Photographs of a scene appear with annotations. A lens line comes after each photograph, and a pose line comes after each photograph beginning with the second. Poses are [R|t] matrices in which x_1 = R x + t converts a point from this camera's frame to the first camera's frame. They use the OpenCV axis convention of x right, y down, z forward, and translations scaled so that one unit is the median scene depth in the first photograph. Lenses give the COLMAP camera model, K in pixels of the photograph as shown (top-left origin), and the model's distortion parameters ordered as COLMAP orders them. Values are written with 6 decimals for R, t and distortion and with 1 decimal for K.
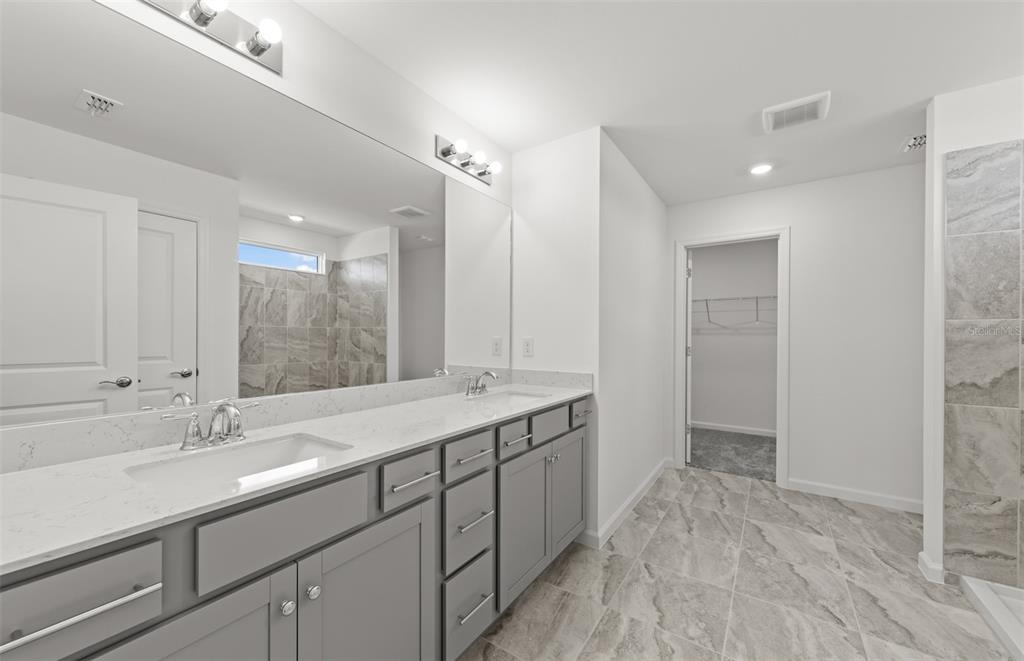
lens RADIAL K [[391.4, 0, 516.9], [0, 391.4, 331.9], [0, 0, 1]] dist [0.005861, -0.000682]
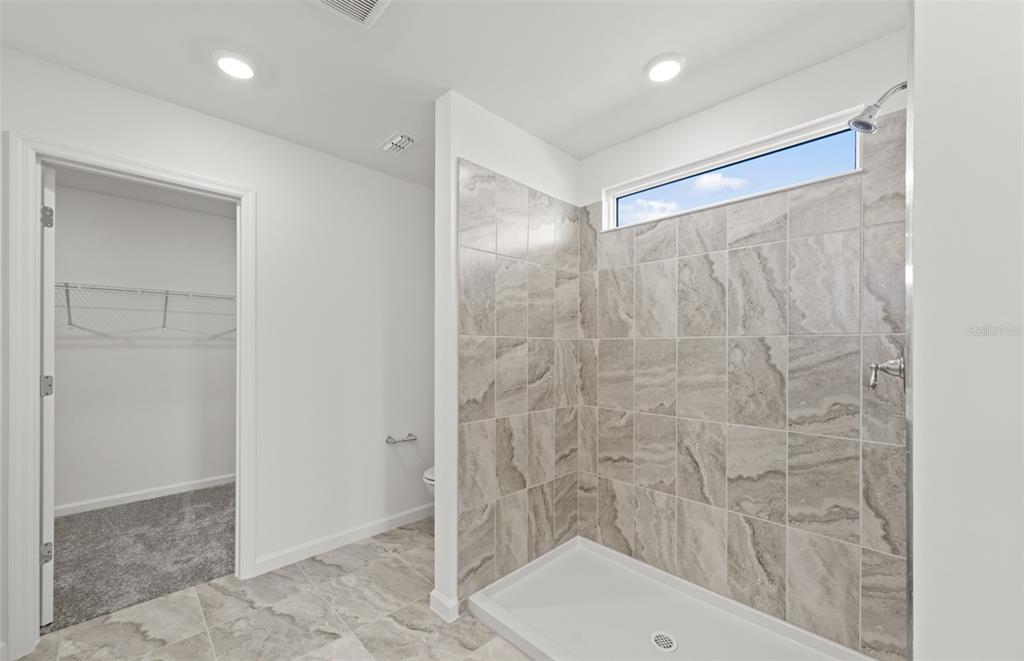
lens RADIAL K [[391.4, 0, 483.4], [0, 391.4, 349.9], [0, 0, 1]] dist [0.005861, -0.000682]
pose [[0.231562, -0.009246, 0.972776, 0.130713], [-0.010717, 0.999870, 0.012055, -0.004920], [-0.972761, -0.013216, 0.231433, 0.493357]]
